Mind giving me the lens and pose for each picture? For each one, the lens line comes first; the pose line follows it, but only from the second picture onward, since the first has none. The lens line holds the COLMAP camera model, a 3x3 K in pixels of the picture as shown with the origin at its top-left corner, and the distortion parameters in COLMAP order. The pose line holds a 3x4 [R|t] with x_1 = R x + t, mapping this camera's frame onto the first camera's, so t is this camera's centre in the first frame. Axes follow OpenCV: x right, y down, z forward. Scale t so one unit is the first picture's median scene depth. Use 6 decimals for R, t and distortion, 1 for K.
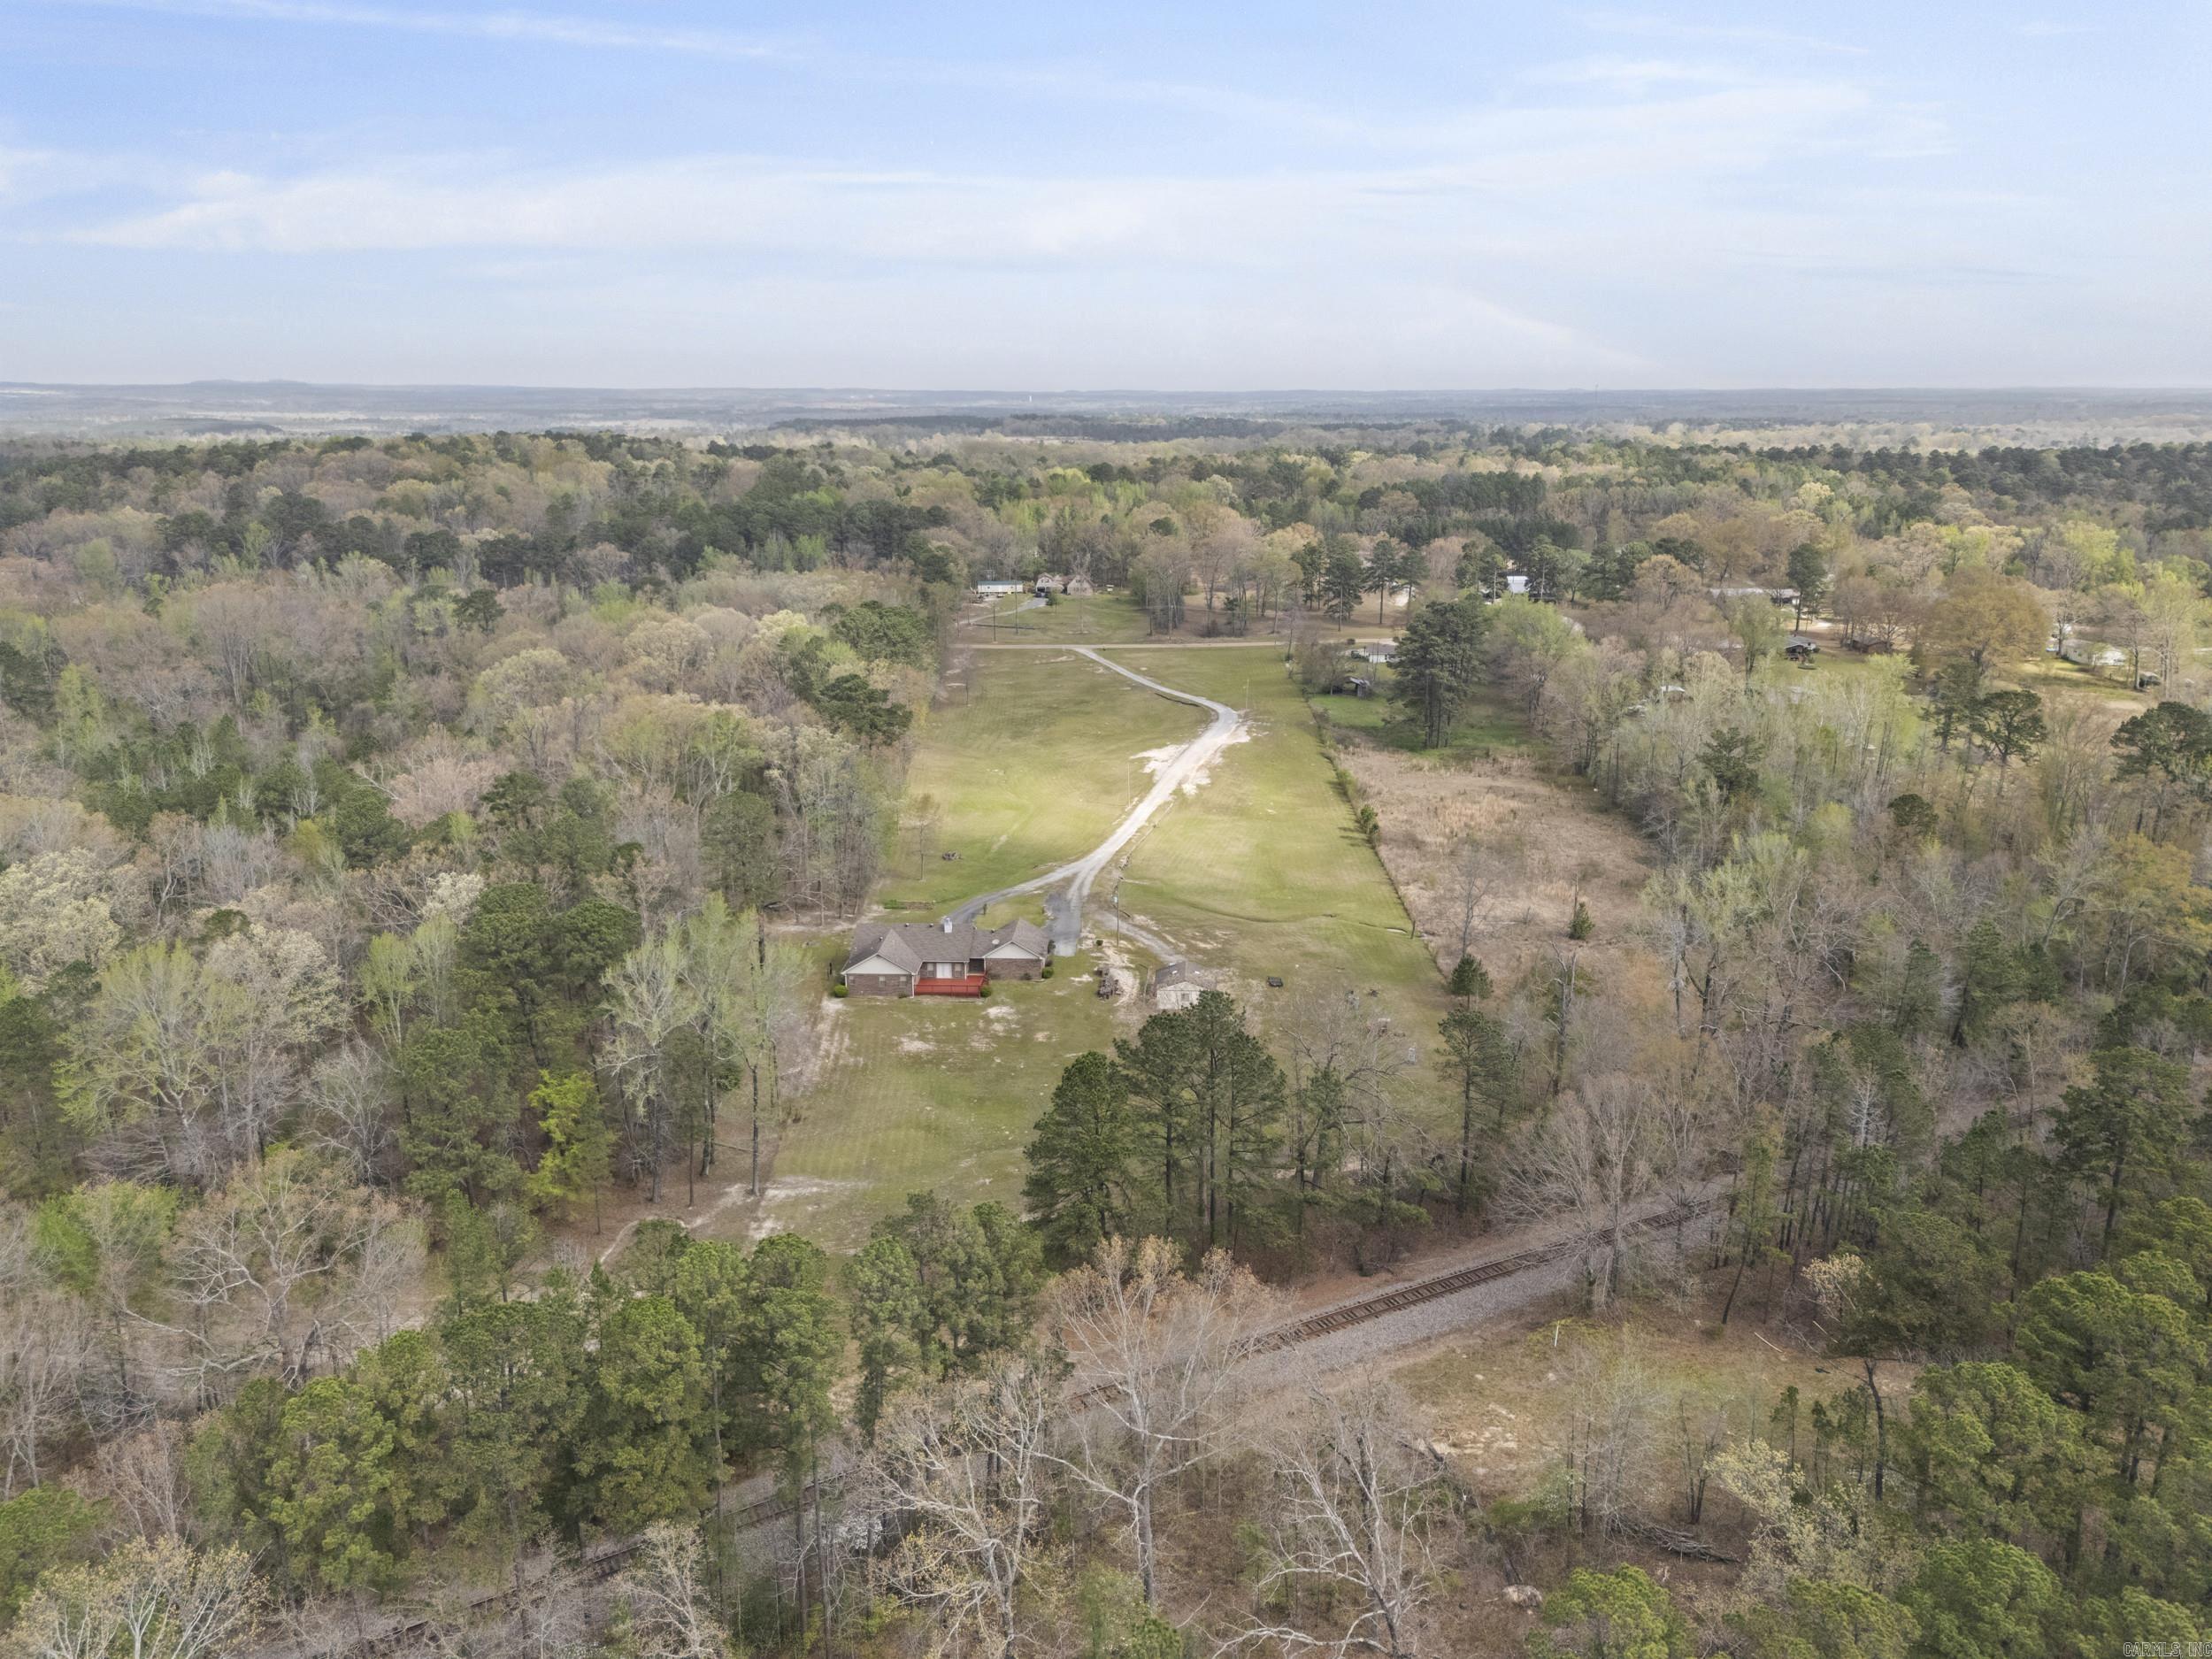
lens RADIAL K [[1621.0, 0, 1106.0], [0, 1621.0, 829.5], [0, 0, 1]] dist [0.114955, -0.158320]
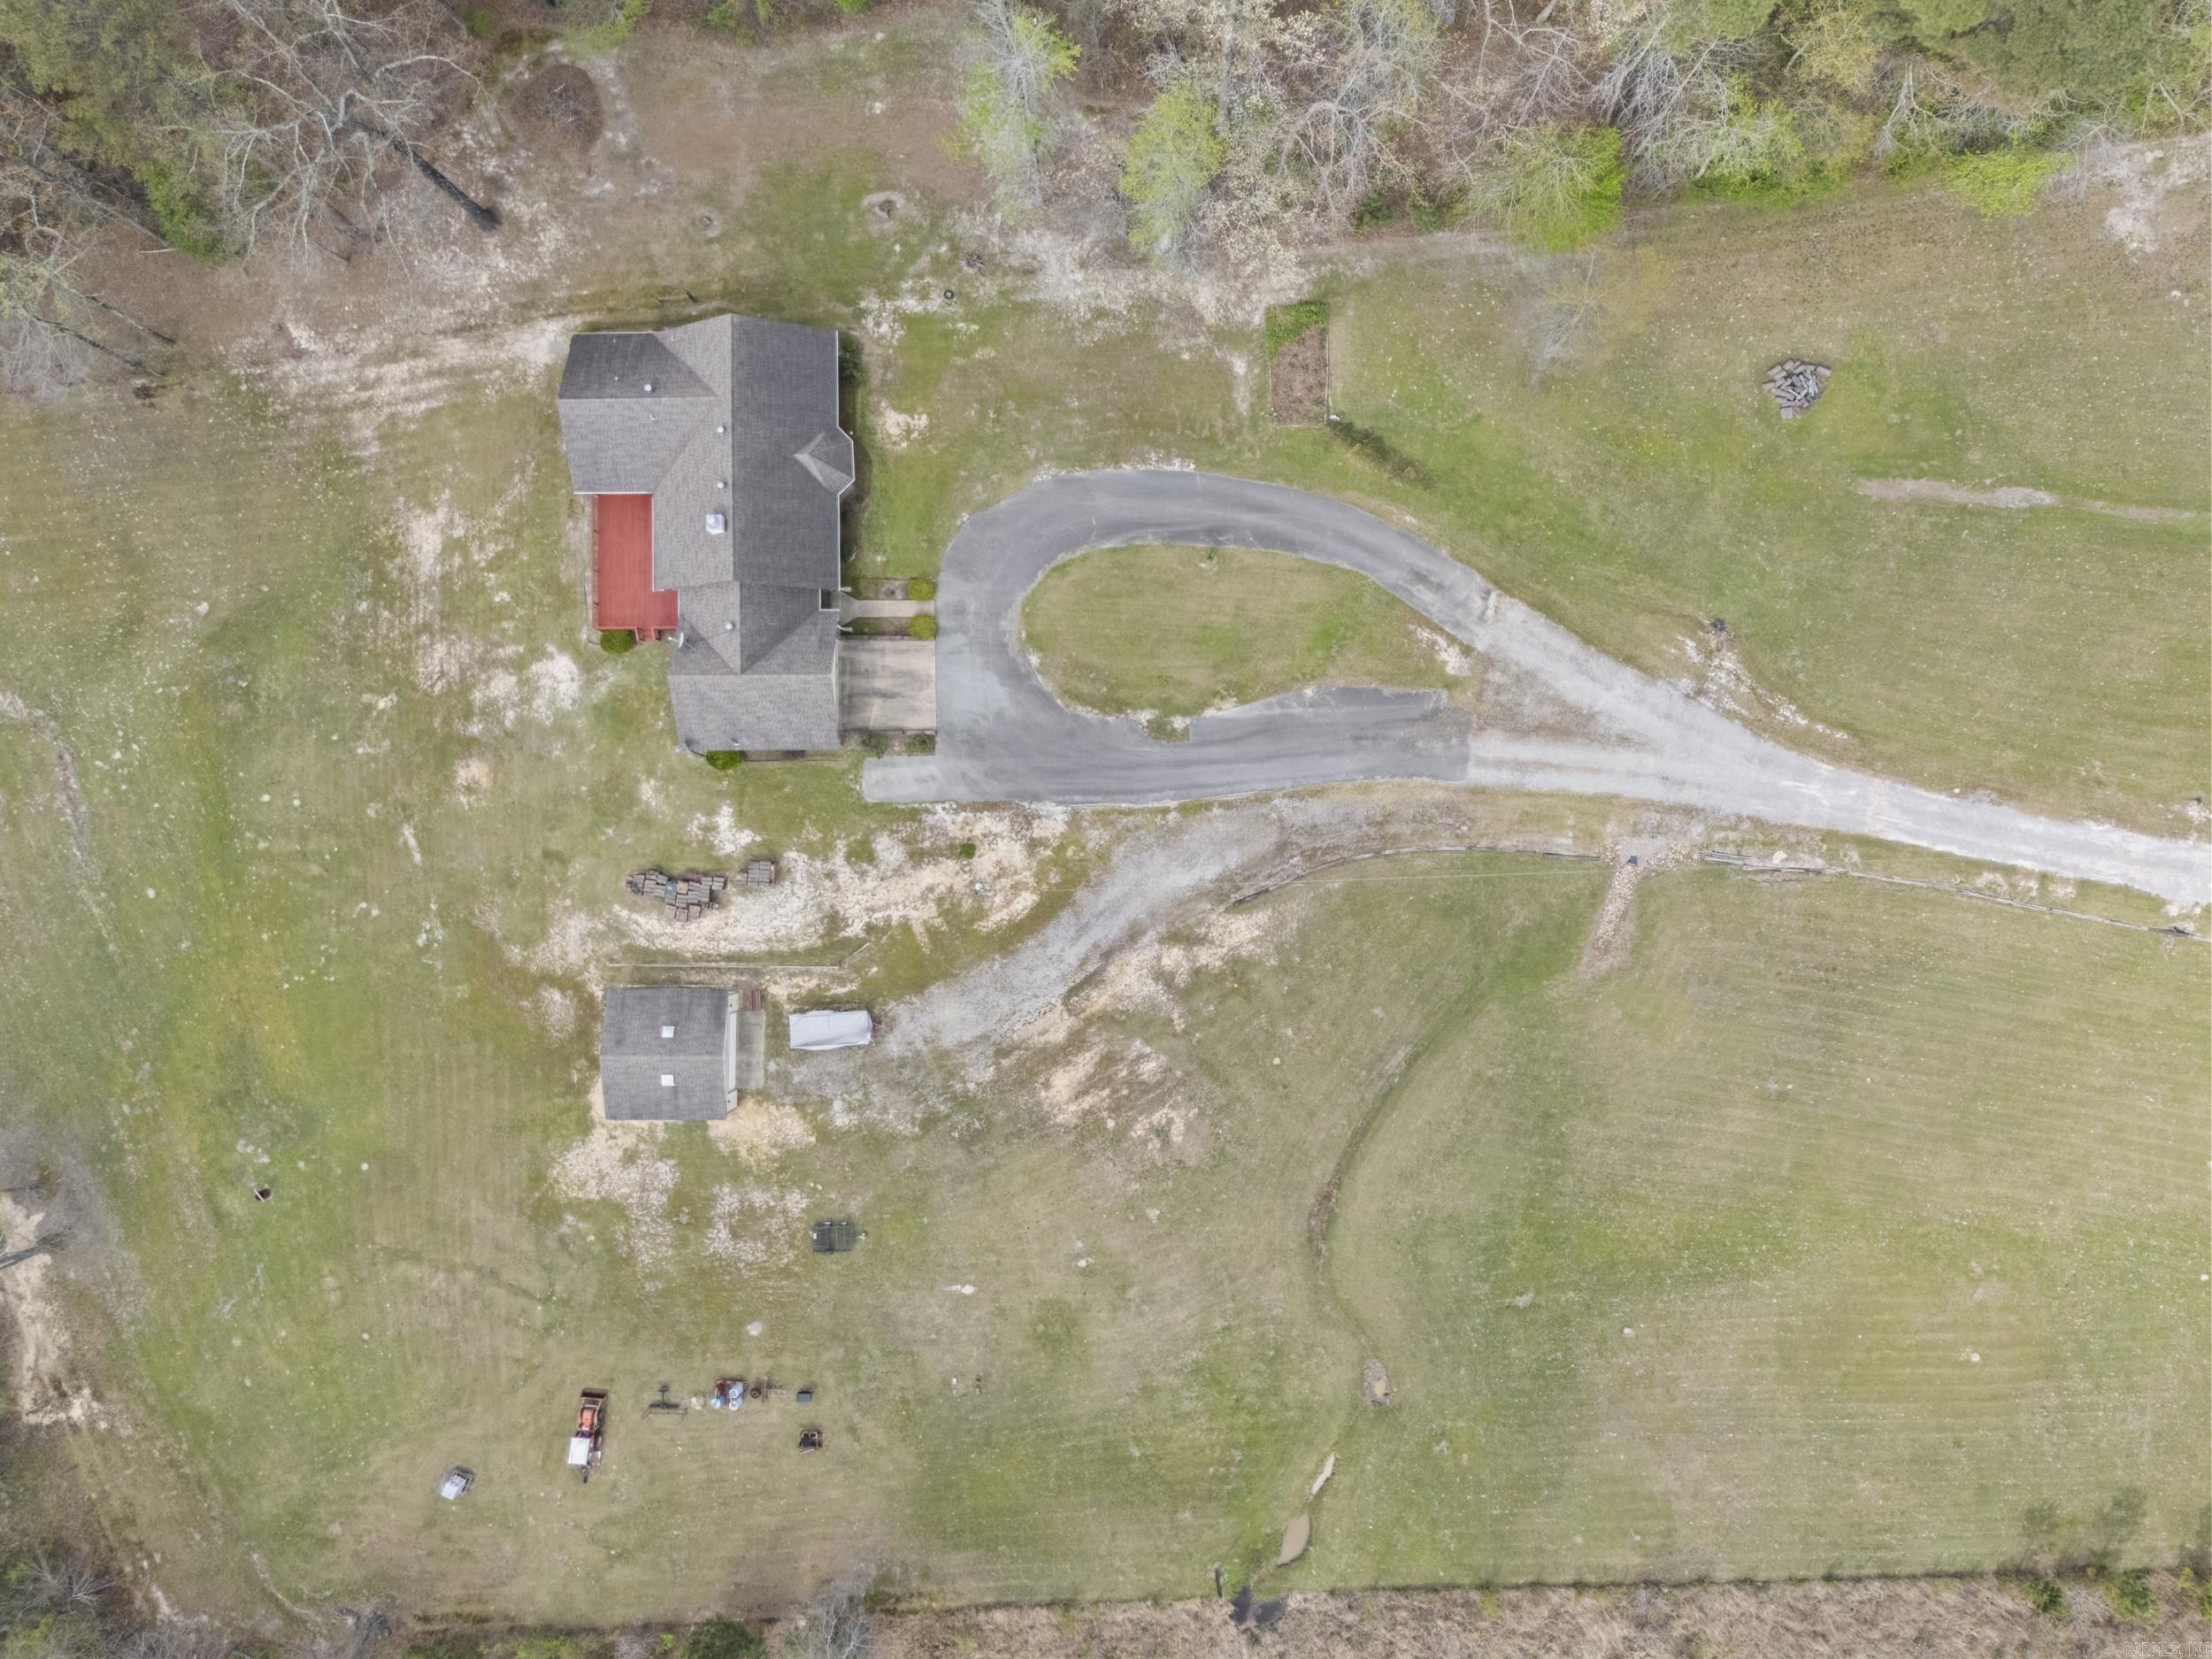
lens RADIAL K [[1621.0, 0, 1106.0], [0, 1621.0, 829.5], [0, 0, 1]] dist [0.114955, -0.158320]
pose [[0.066125, 0.997390, -0.029000, 0.004985], [-0.232269, 0.043651, 0.971672, -0.330272], [0.970401, -0.057516, 0.234549, 0.826362]]
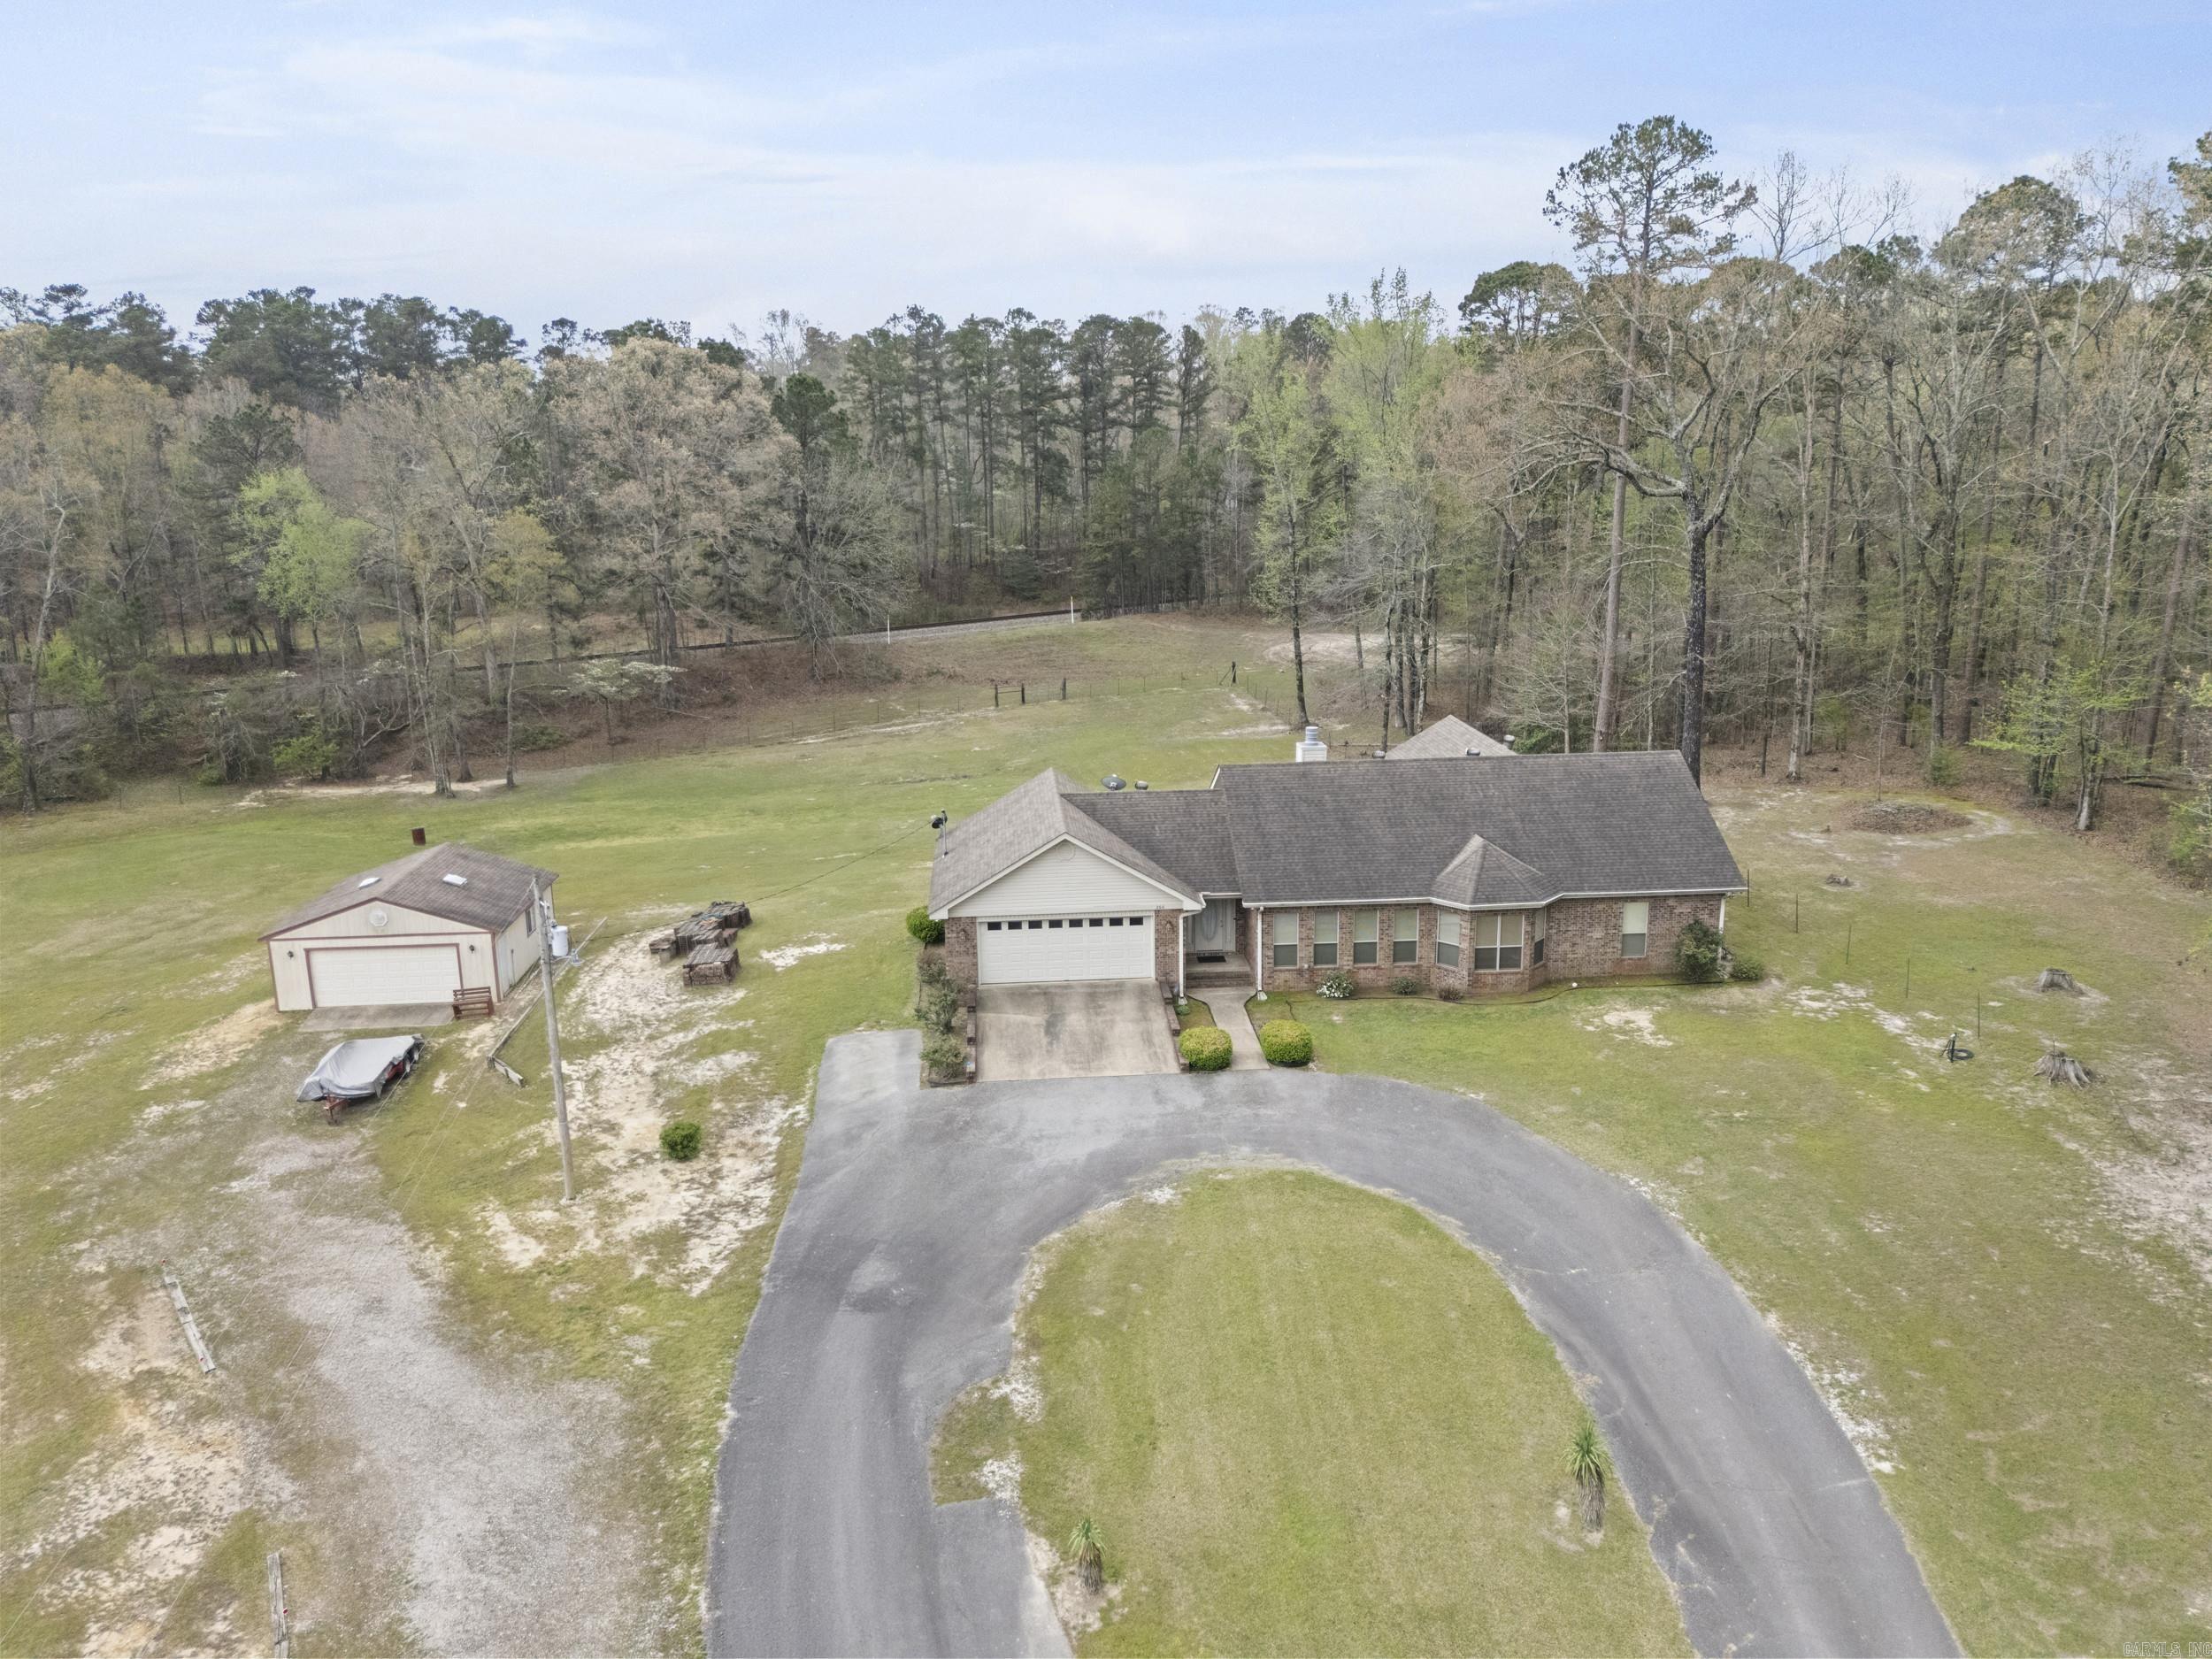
lens RADIAL K [[1612.5, 0, 1113.8], [0, 1612.5, 829.4], [0, 0, 1]] dist [0.062088, -0.054003]
pose [[-0.990465, 0.041124, -0.131484, -0.026221], [-0.027929, 0.874647, 0.483954, -0.045203], [0.134904, 0.483012, -0.865159, 1.017420]]
